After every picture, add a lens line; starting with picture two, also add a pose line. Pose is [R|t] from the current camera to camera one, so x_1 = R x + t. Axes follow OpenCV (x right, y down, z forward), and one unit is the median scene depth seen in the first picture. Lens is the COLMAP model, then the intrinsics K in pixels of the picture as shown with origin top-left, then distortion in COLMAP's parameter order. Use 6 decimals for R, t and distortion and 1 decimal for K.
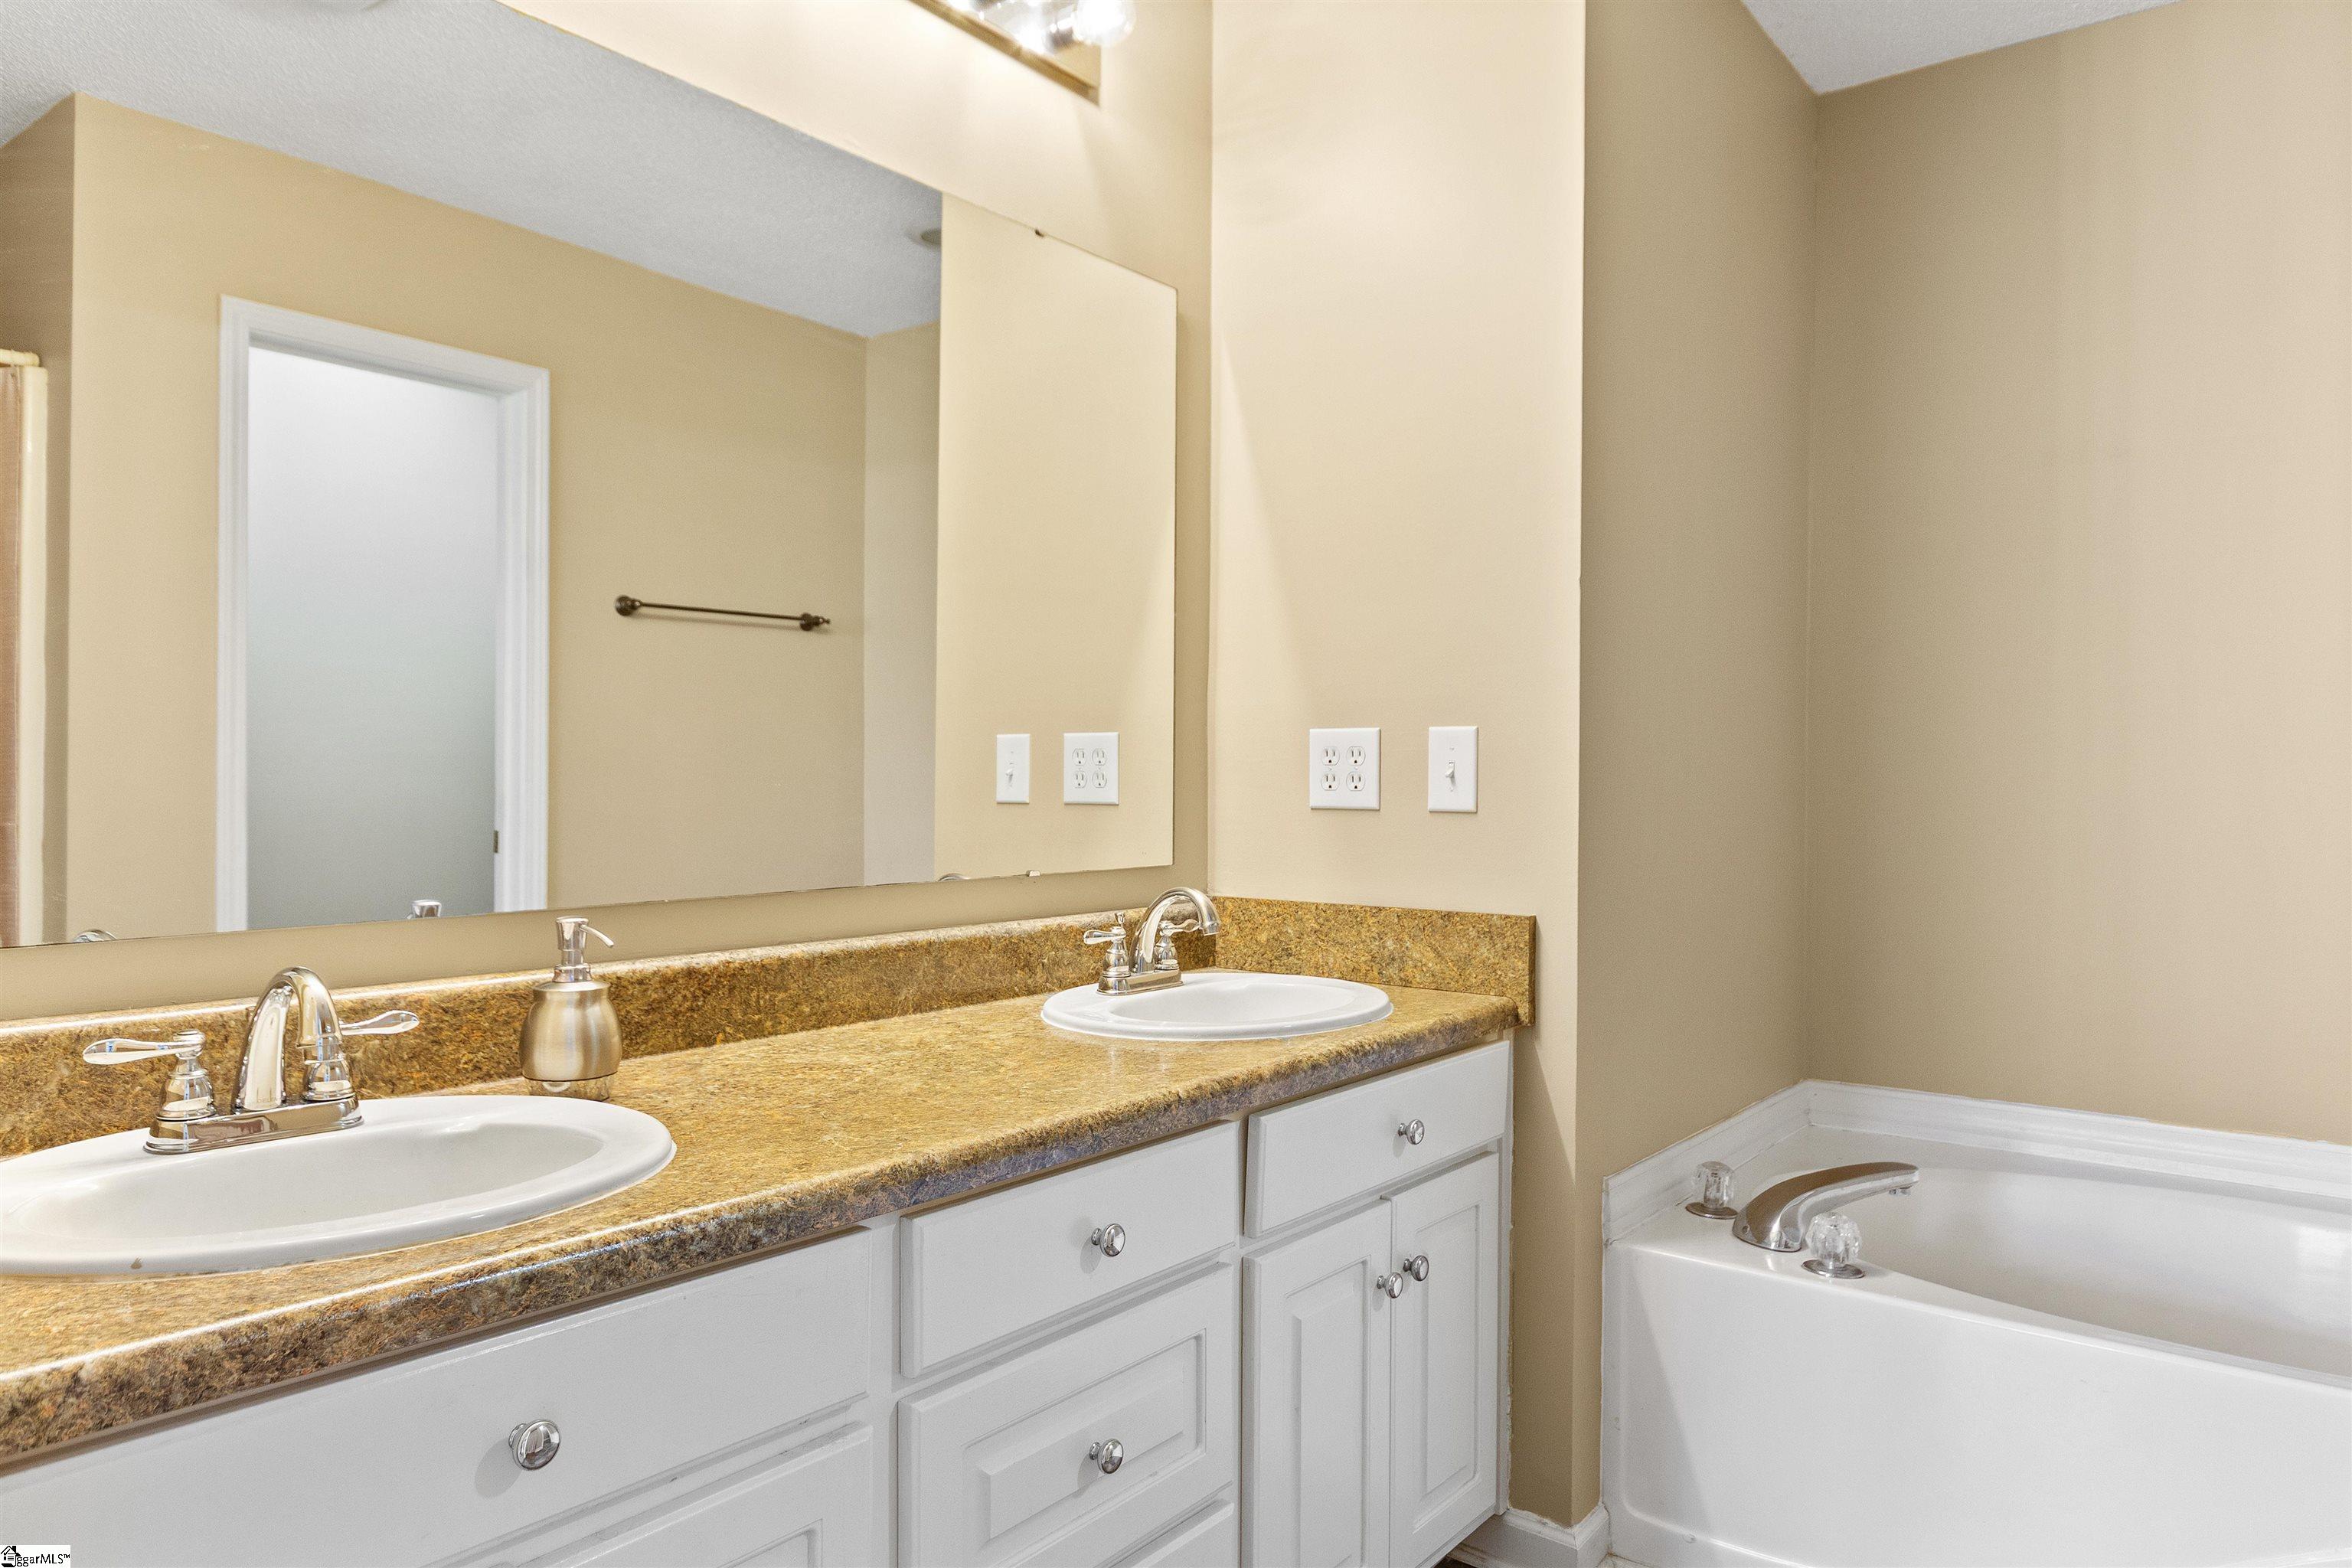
lens RADIAL K [[1522.4, 0, 1186.8], [0, 1522.4, 789.8], [0, 0, 1]] dist [0.002222, 0.004918]
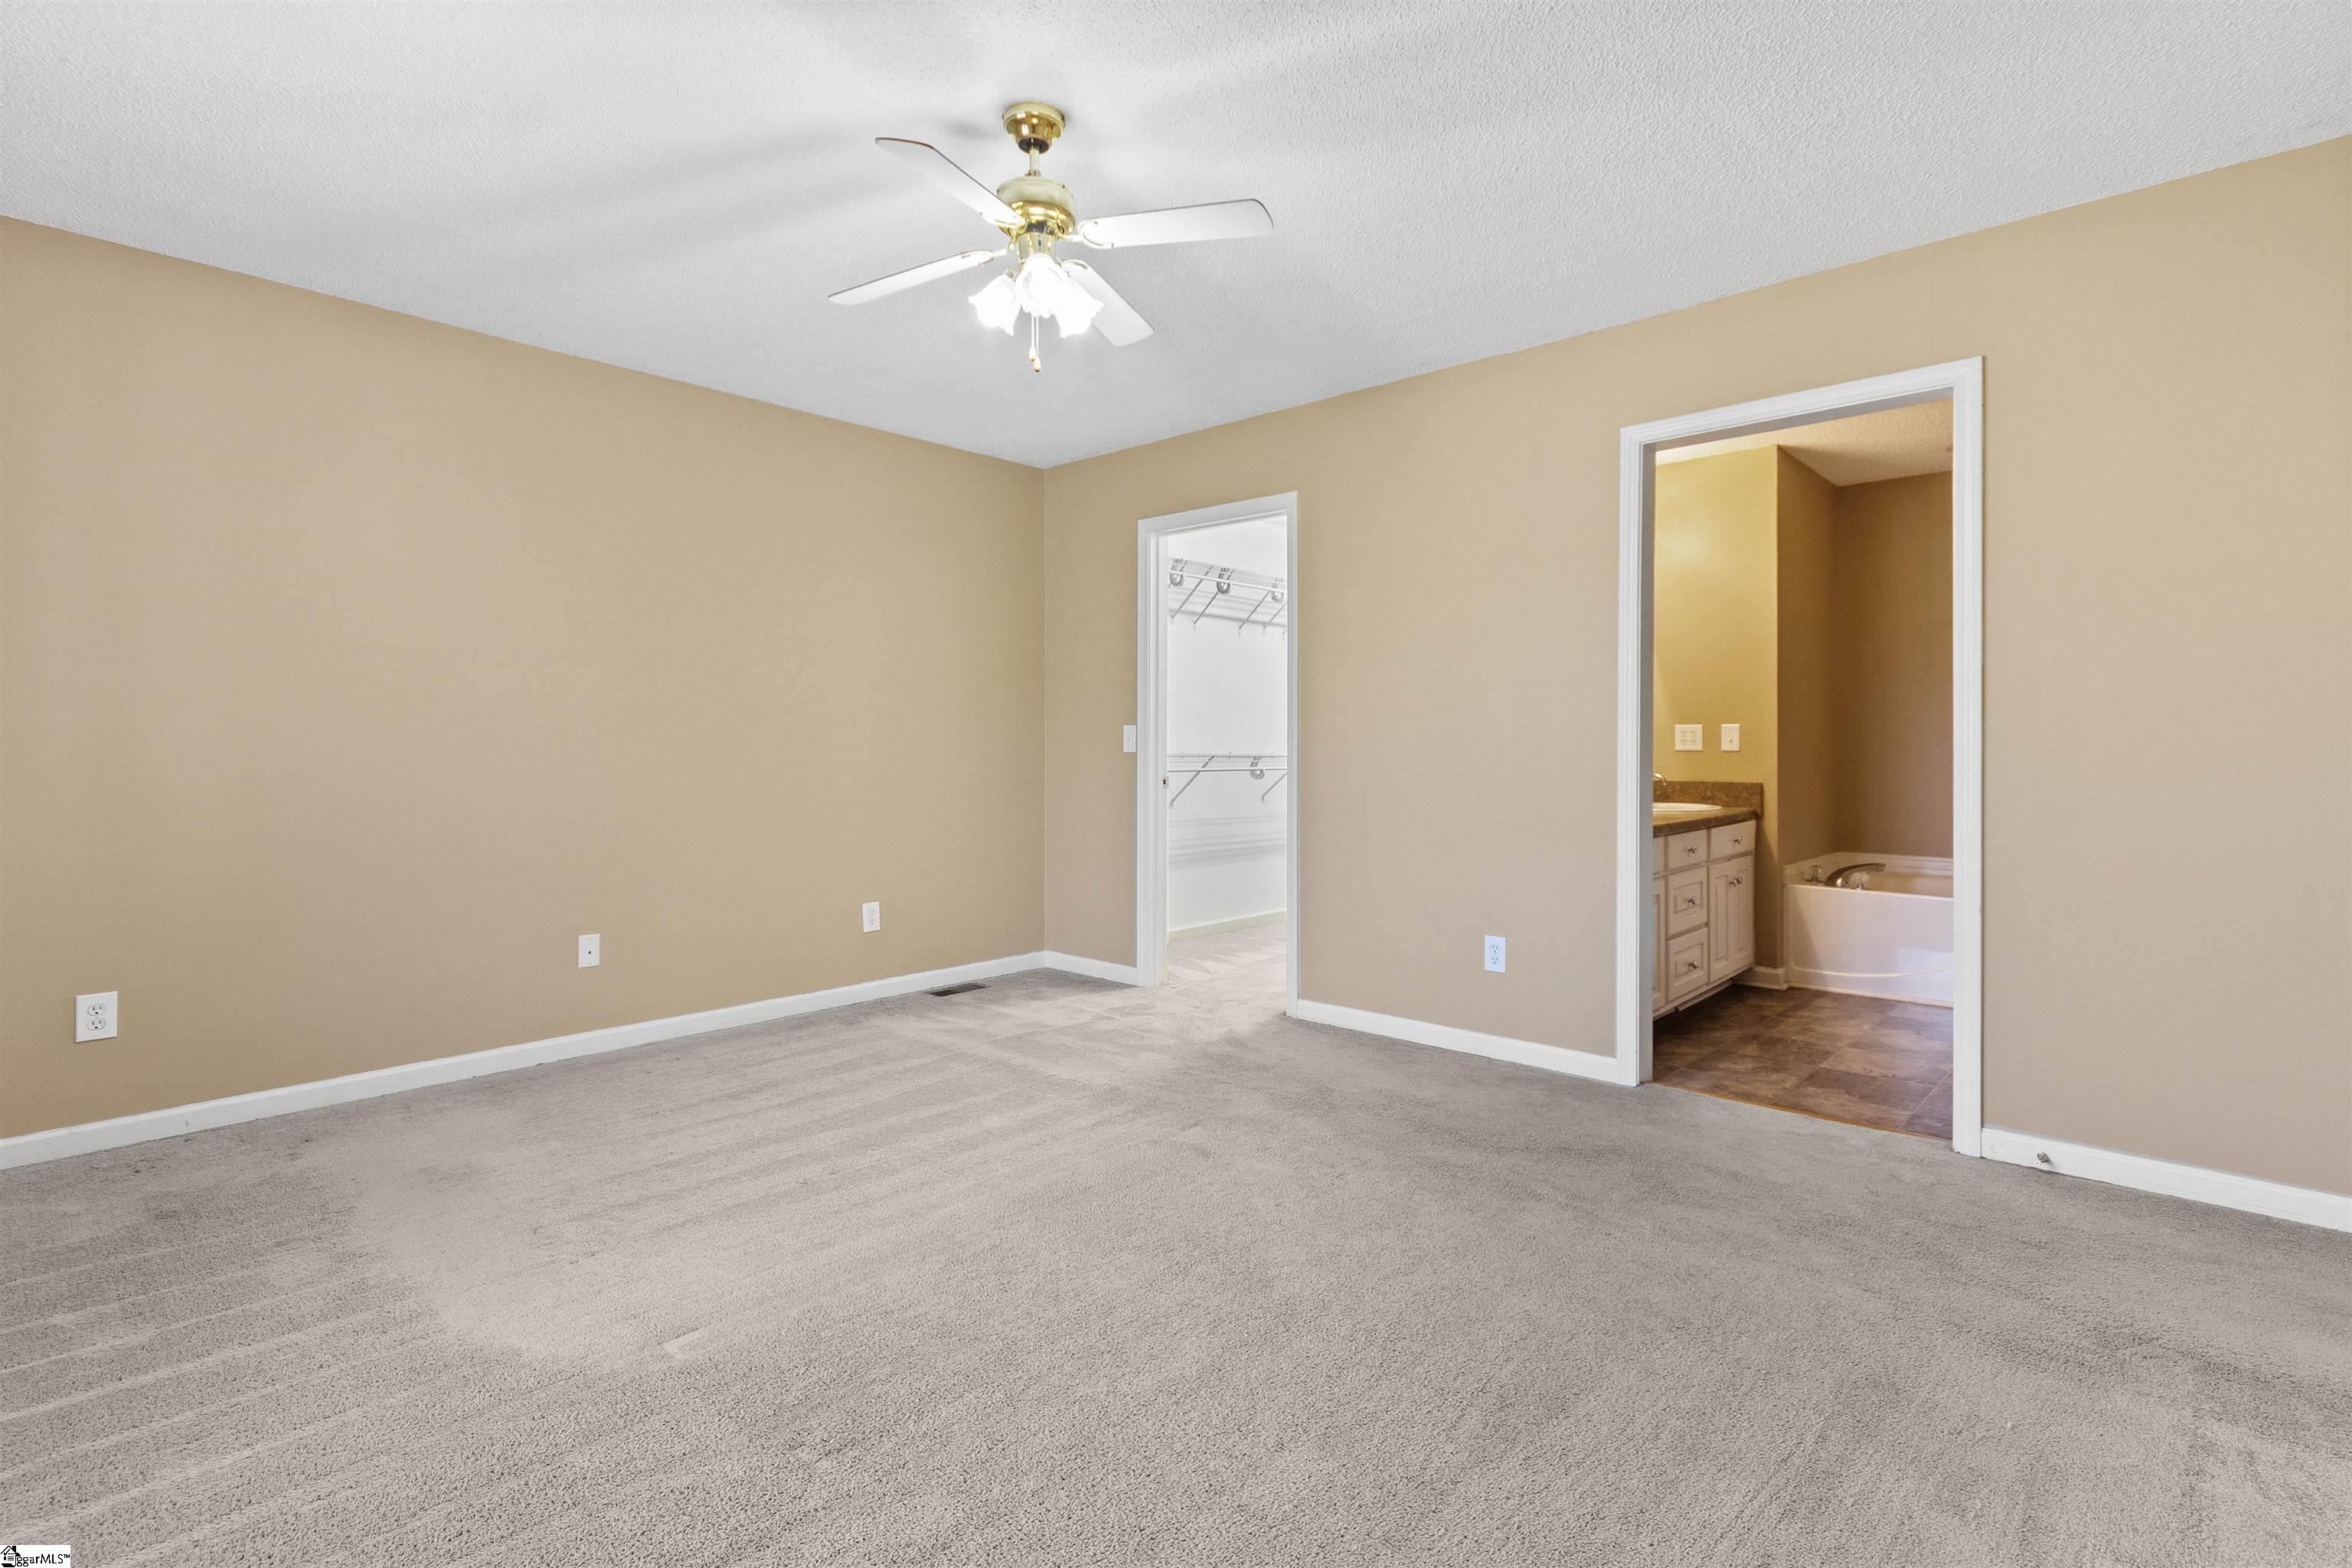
lens RADIAL K [[1110.4, 0, 1150.0], [0, 1110.4, 735.9], [0, 0, 1]] dist [0.005626, 0.001365]
pose [[0.995137, -0.001982, -0.098480, -0.838393], [0.000385, 0.999868, -0.016240, 0.020871], [0.098499, 0.016123, 0.995007, -1.498483]]
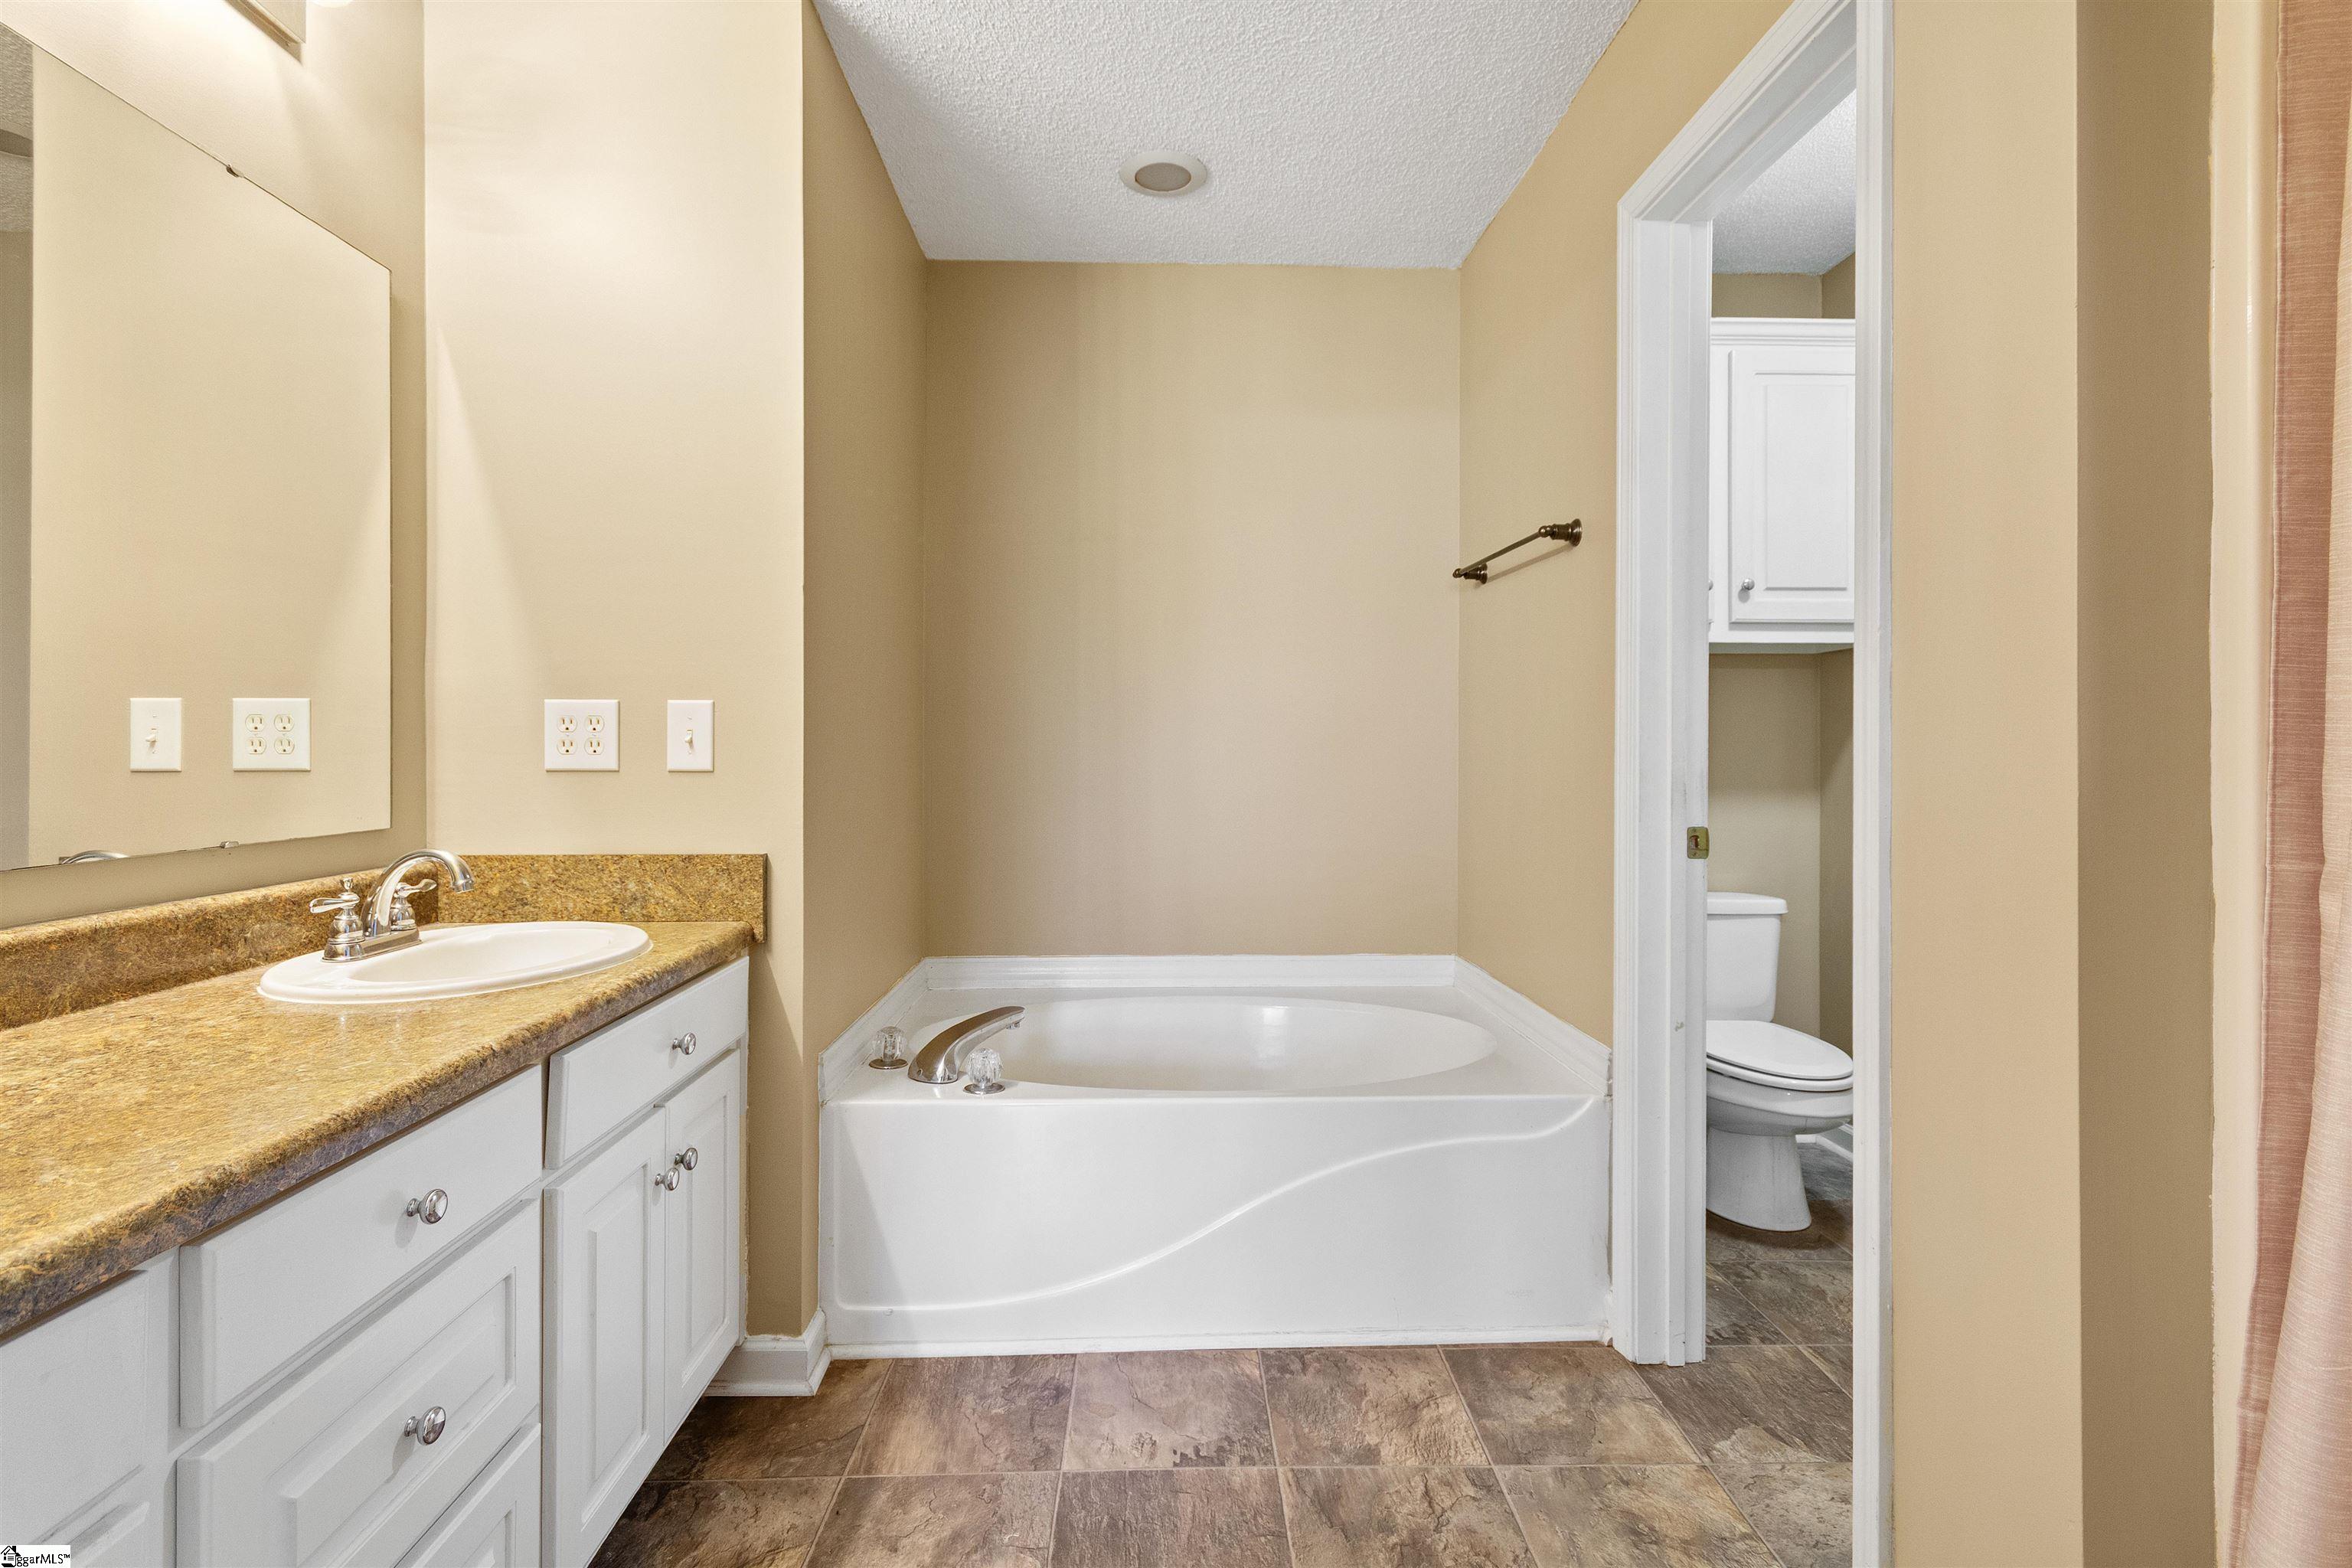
lens RADIAL K [[1110.4, 0, 1188.4], [0, 1110.4, 751.0], [0, 0, 1]] dist [0.005626, 0.001365]
pose [[0.761416, -0.006381, 0.648232, -0.097168], [0.007850, 0.999969, 0.000623, 0.001028], [-0.648216, 0.004614, 0.761443, 0.083692]]
